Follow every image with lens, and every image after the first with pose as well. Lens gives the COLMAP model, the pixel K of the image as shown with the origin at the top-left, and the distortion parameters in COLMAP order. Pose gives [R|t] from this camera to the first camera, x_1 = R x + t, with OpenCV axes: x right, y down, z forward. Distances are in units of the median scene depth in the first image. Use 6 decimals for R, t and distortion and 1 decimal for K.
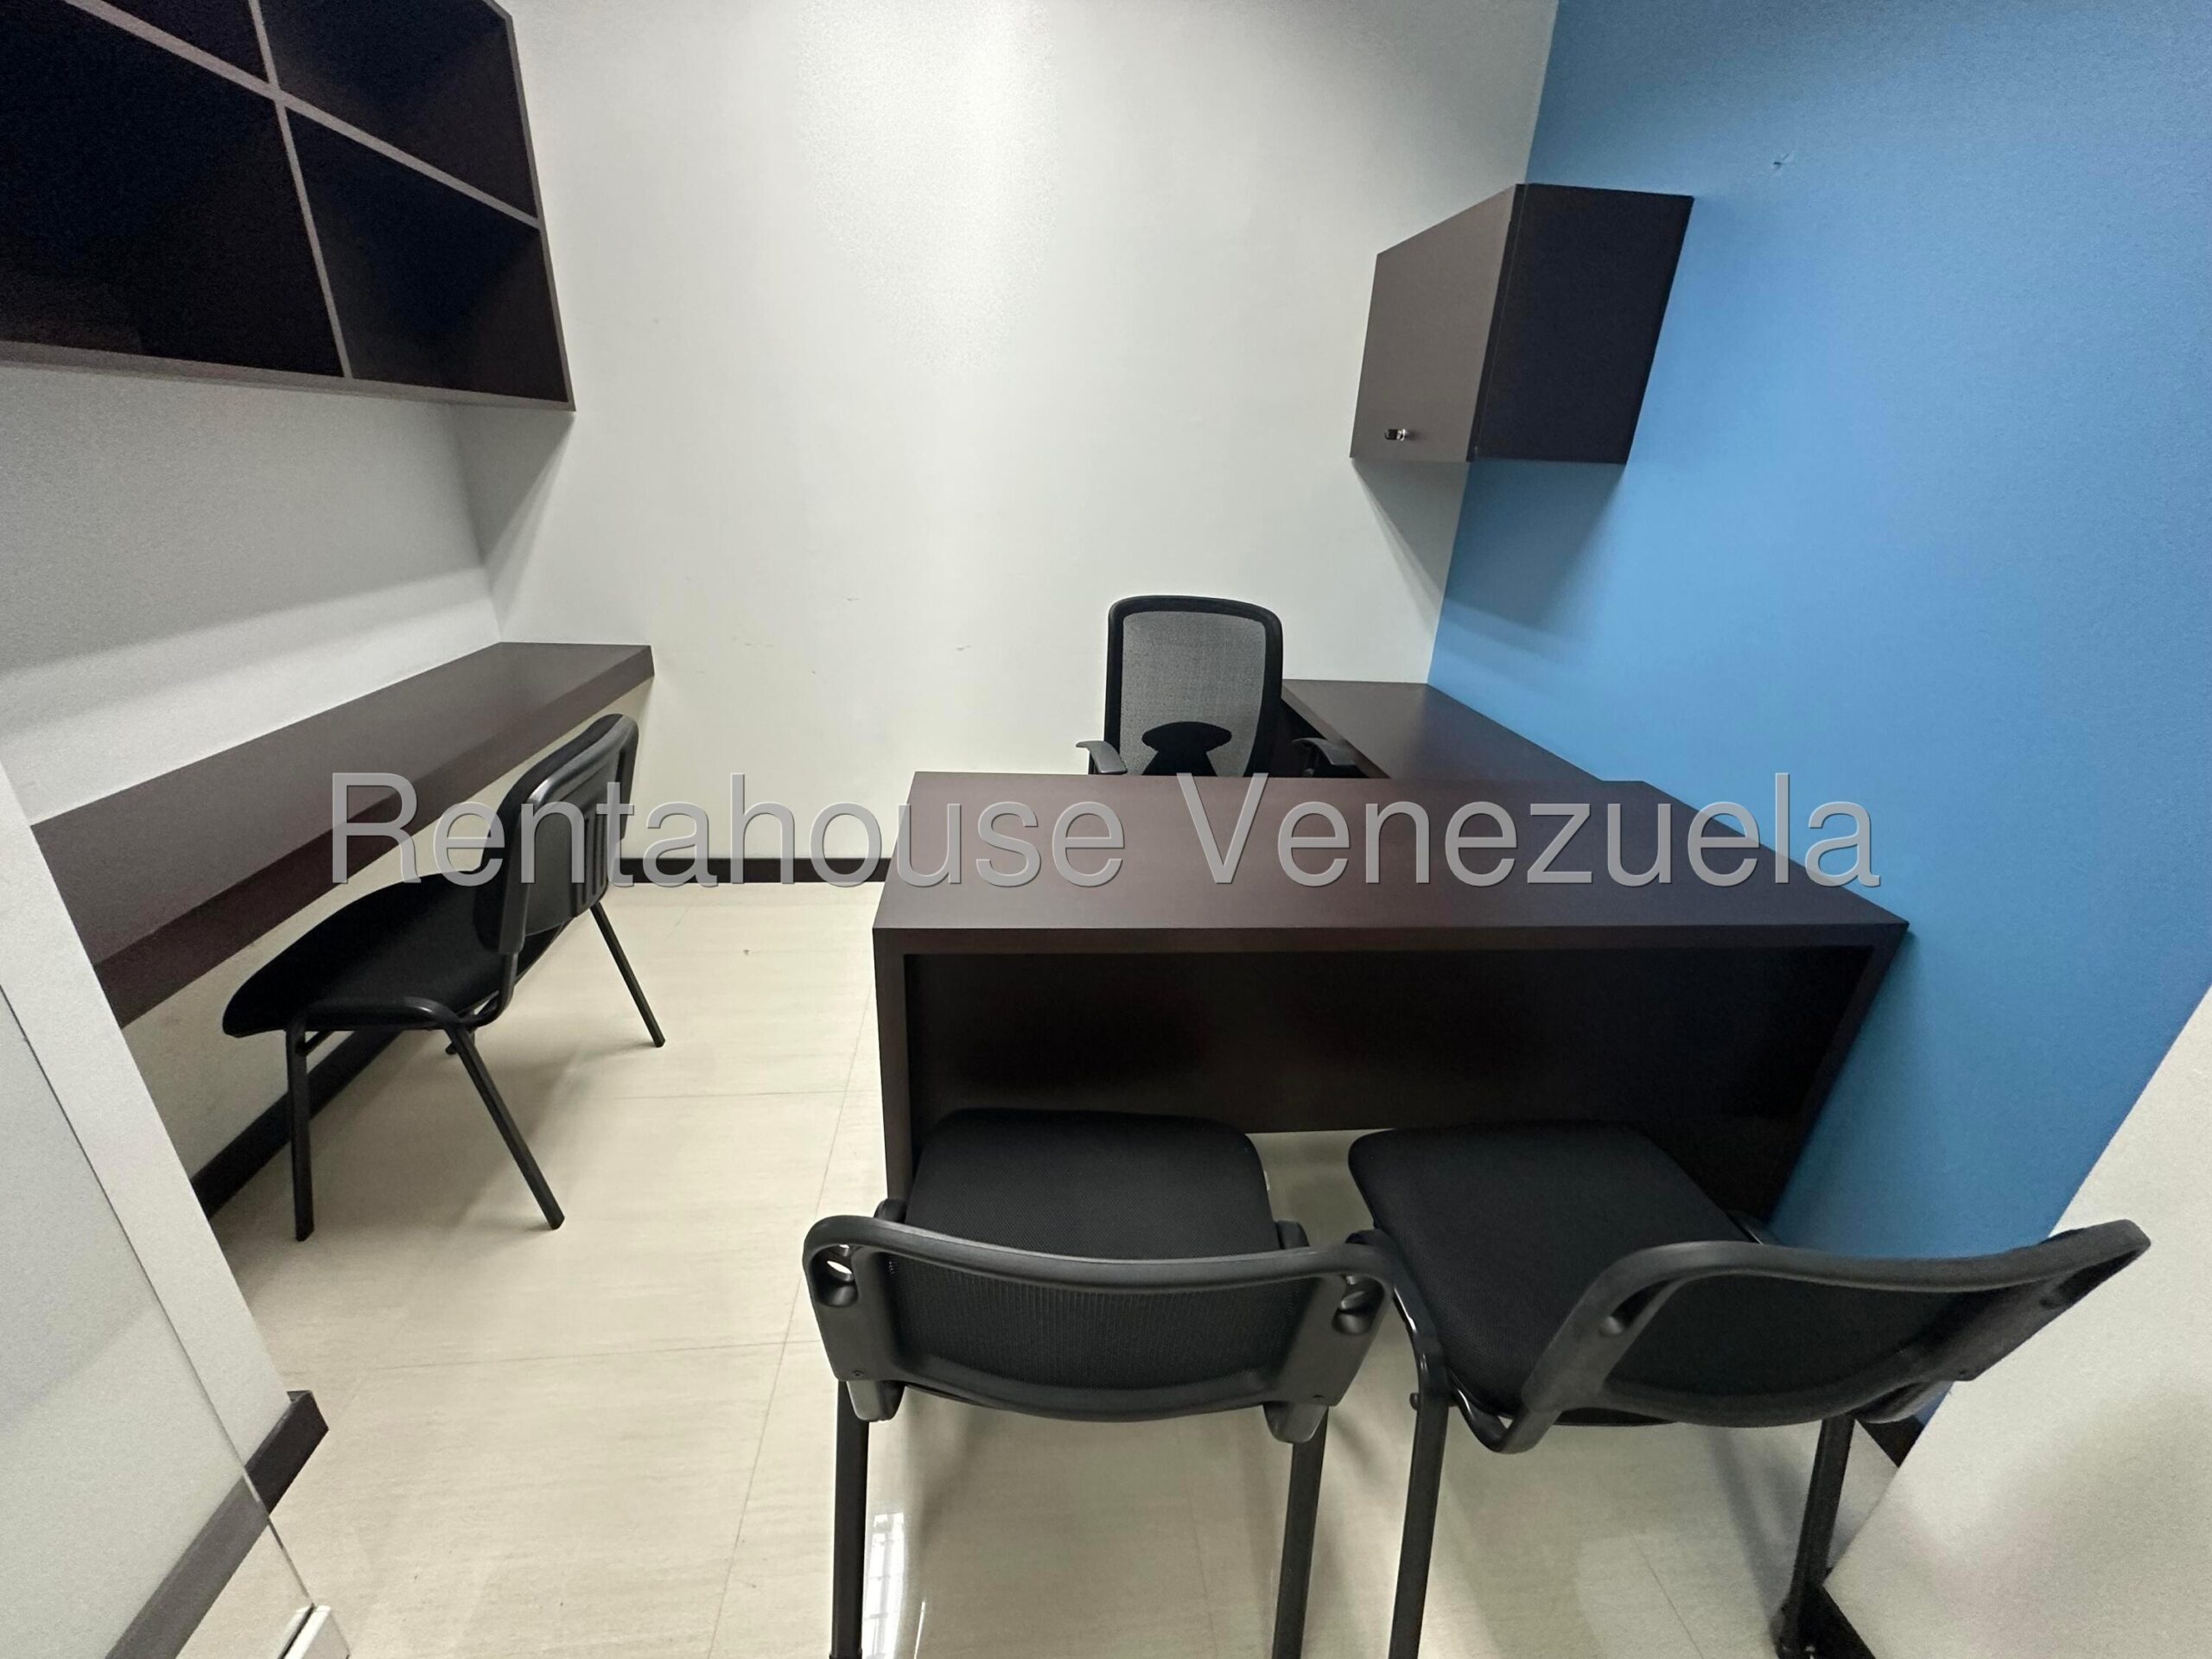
lens RADIAL K [[882.4, 0, 1098.7], [0, 882.4, 819.5], [0, 0, 1]] dist [0.000717, 0.000044]
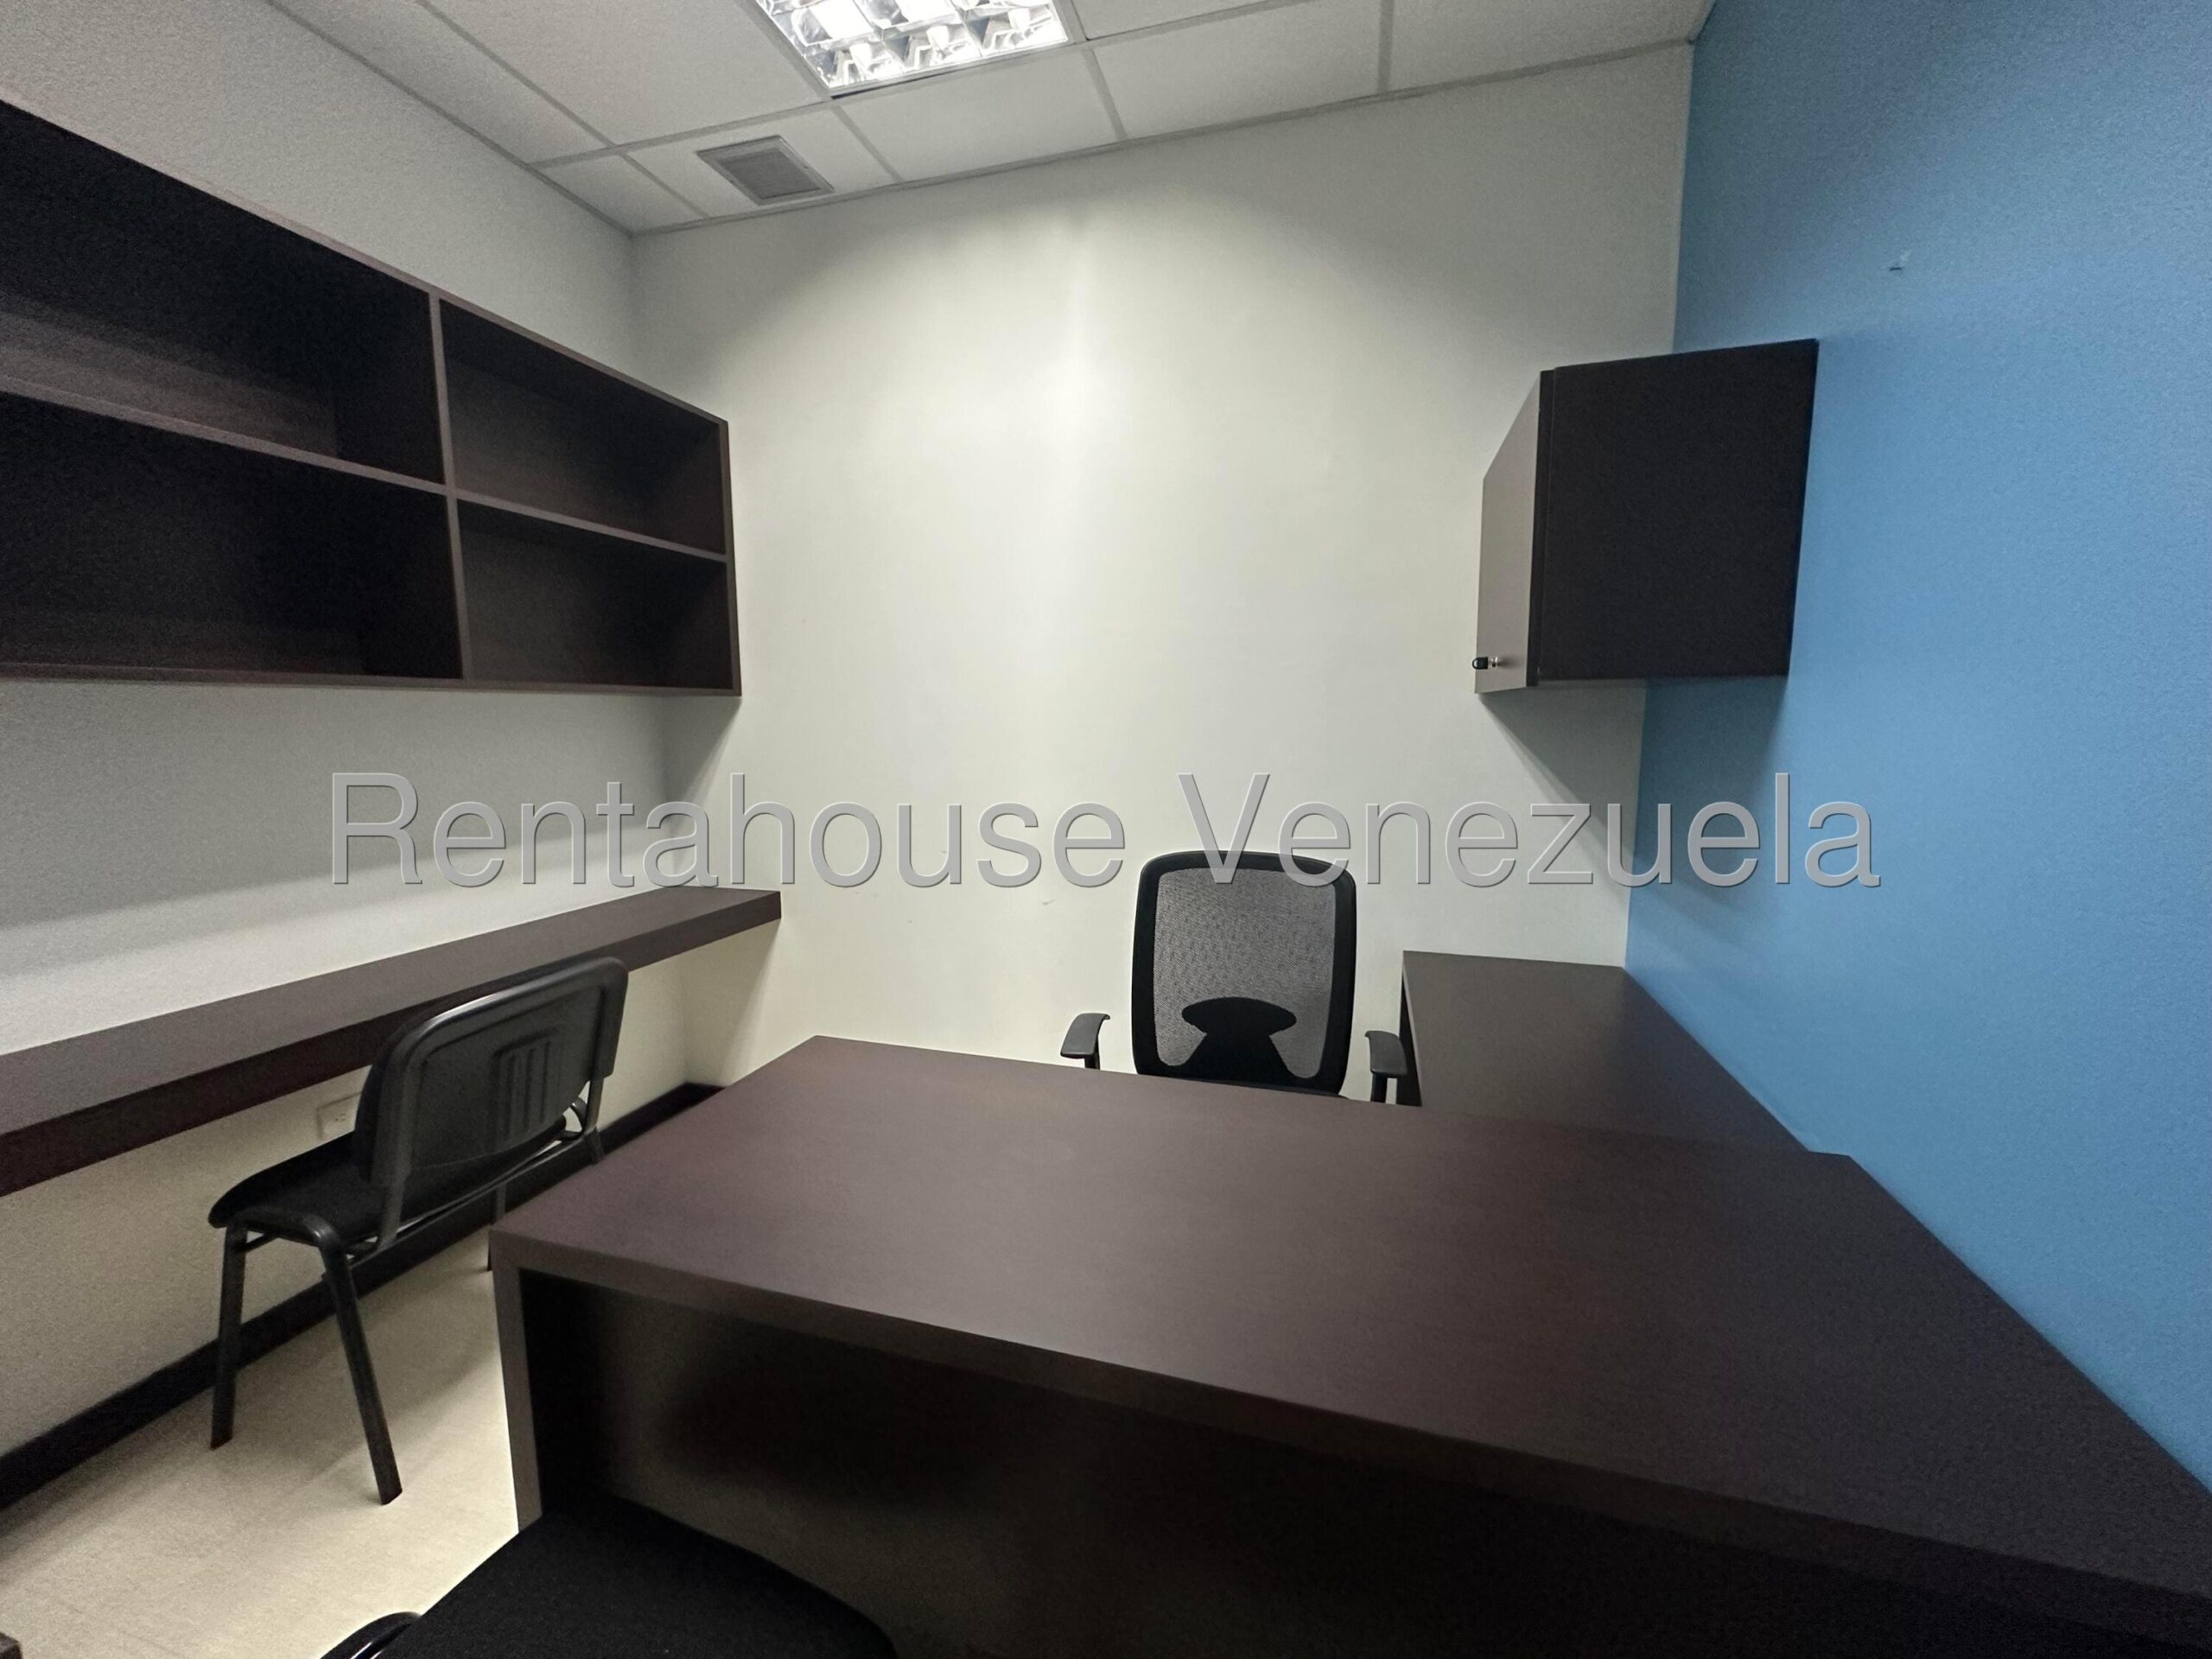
lens RADIAL K [[882.4, 0, 1061.2], [0, 882.4, 817.8], [0, 0, 1]] dist [0.000717, 0.000044]
pose [[0.925050, -0.005831, -0.379800, 0.274516], [-0.100805, 0.960260, -0.260266, -0.041843], [0.366225, 0.279045, 0.887701, 0.157533]]
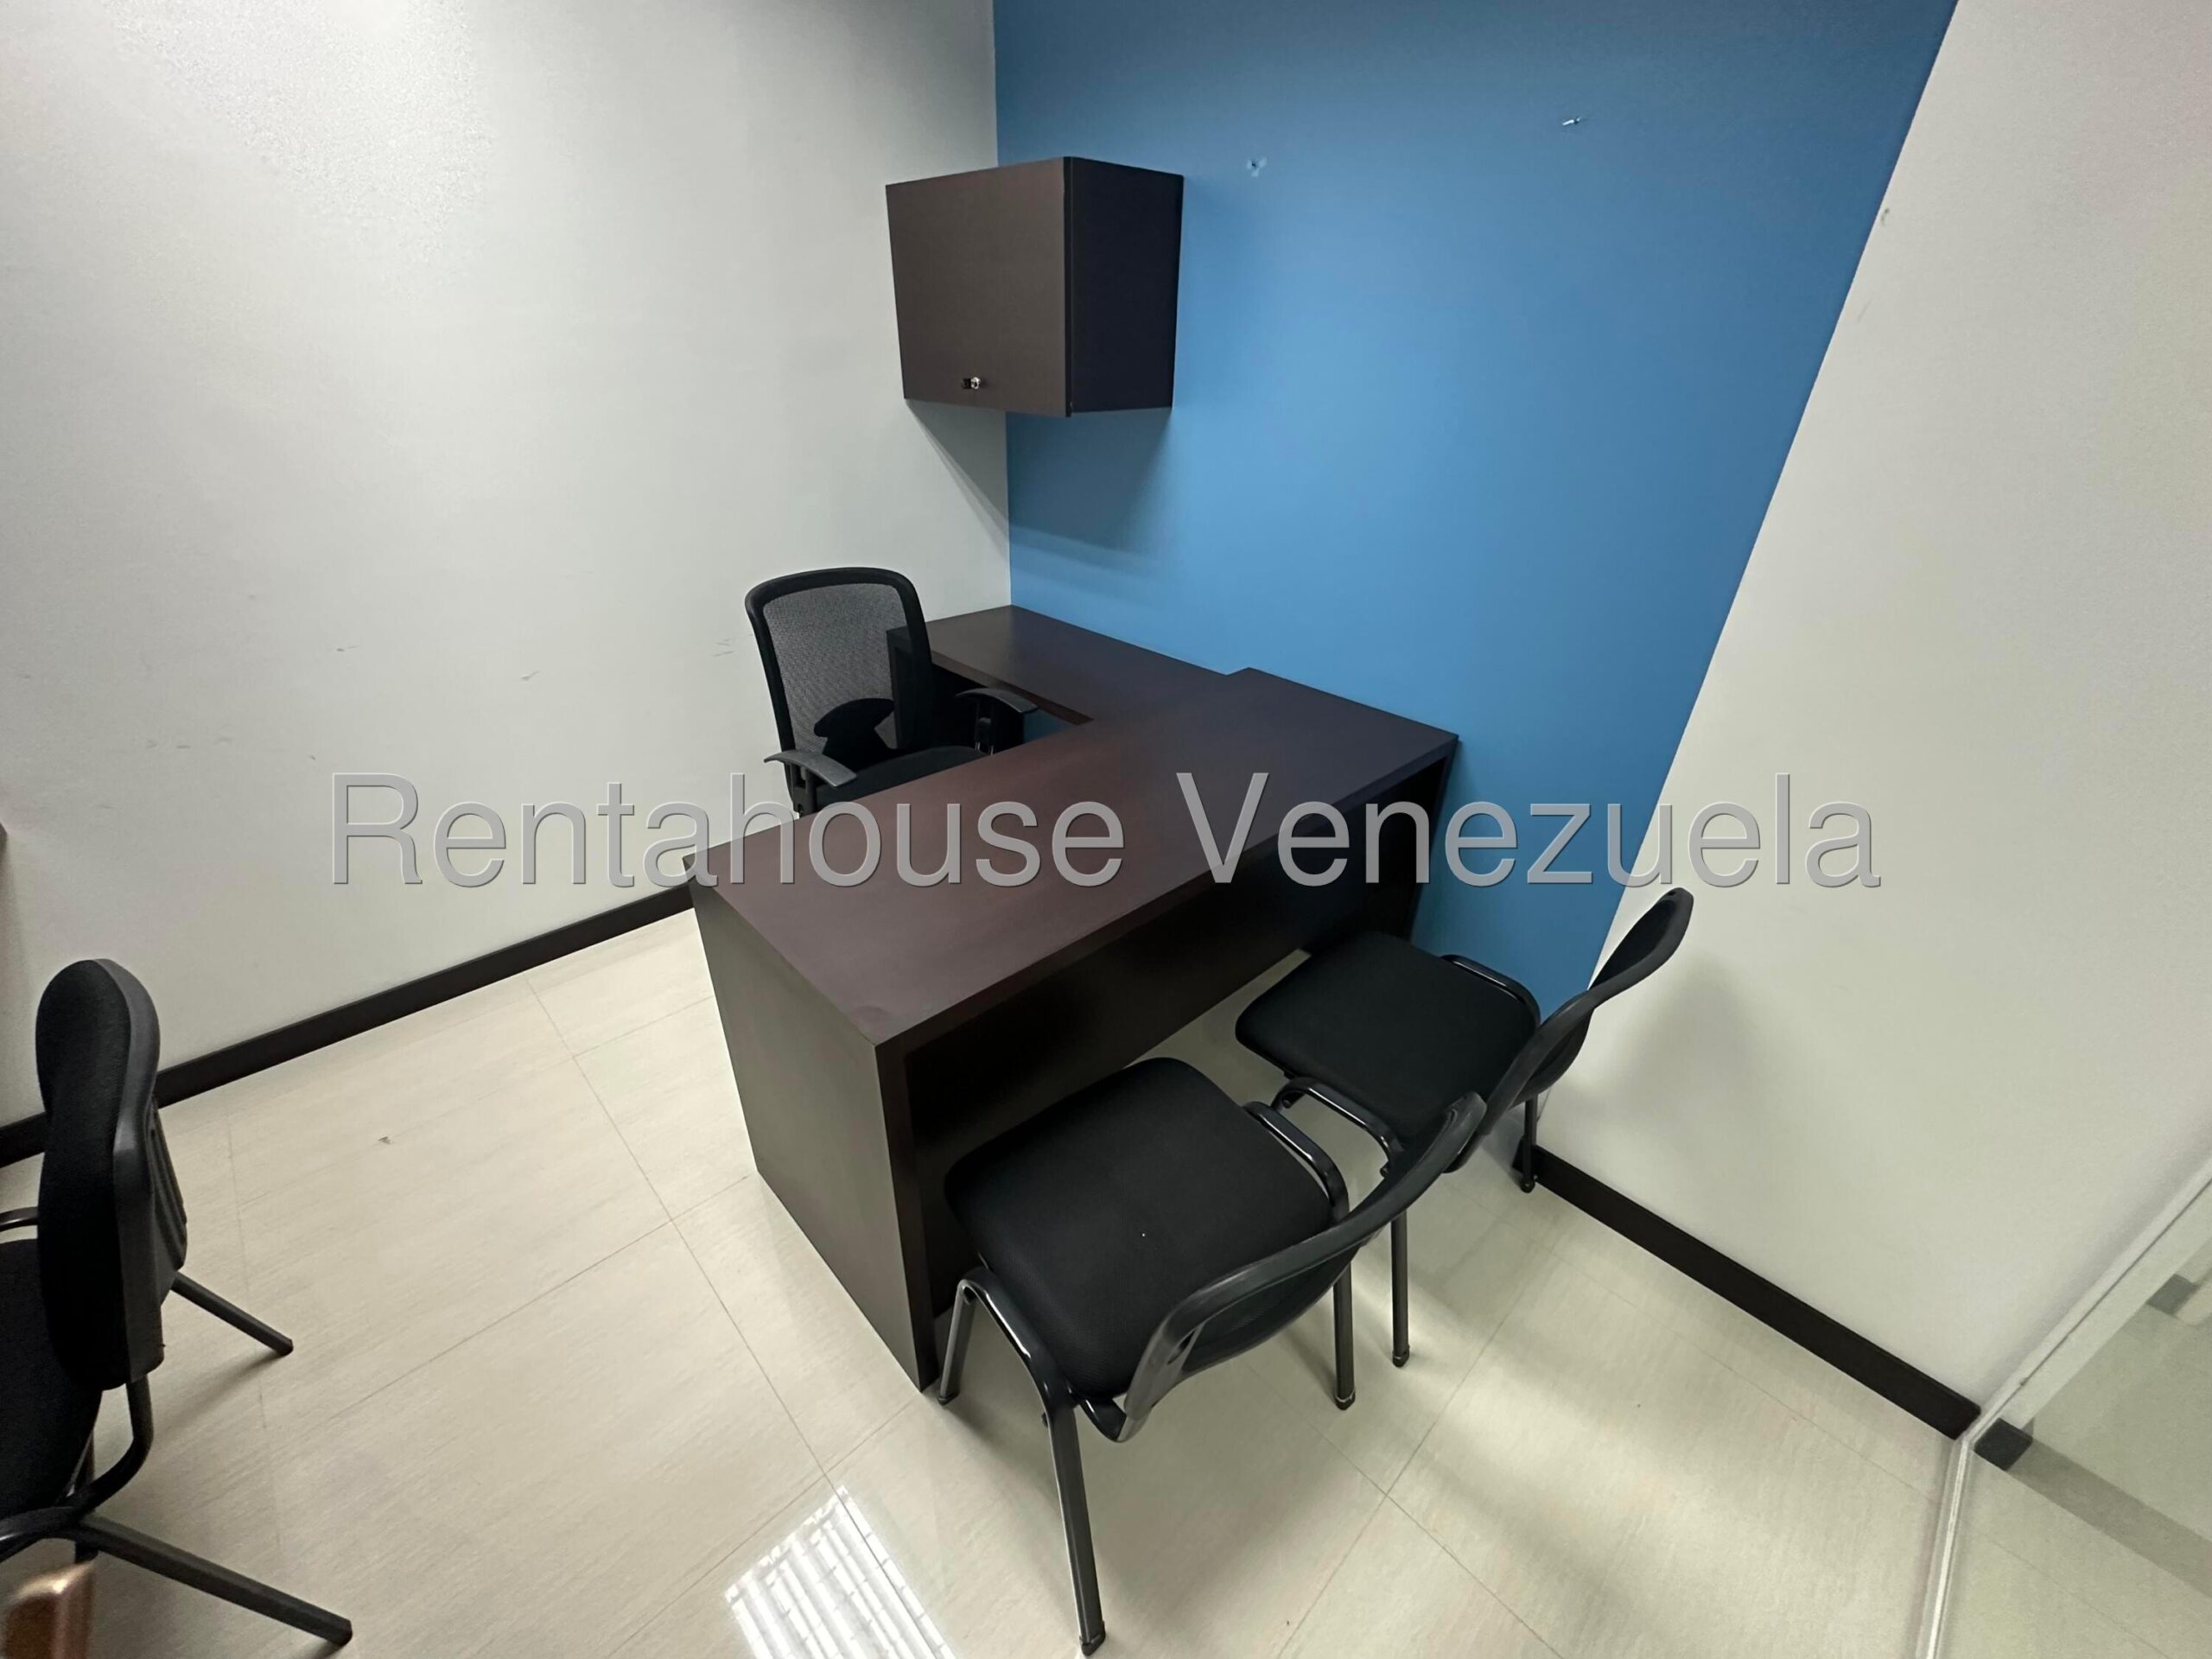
lens RADIAL K [[882.4, 0, 1105.5], [0, 882.4, 828.9], [0, 0, 1]] dist [0.000717, 0.000044]
pose [[0.790297, -0.325542, 0.519089, -0.238122], [0.251426, 0.944869, 0.209778, -0.116429], [-0.558762, -0.035275, 0.828577, 0.034655]]
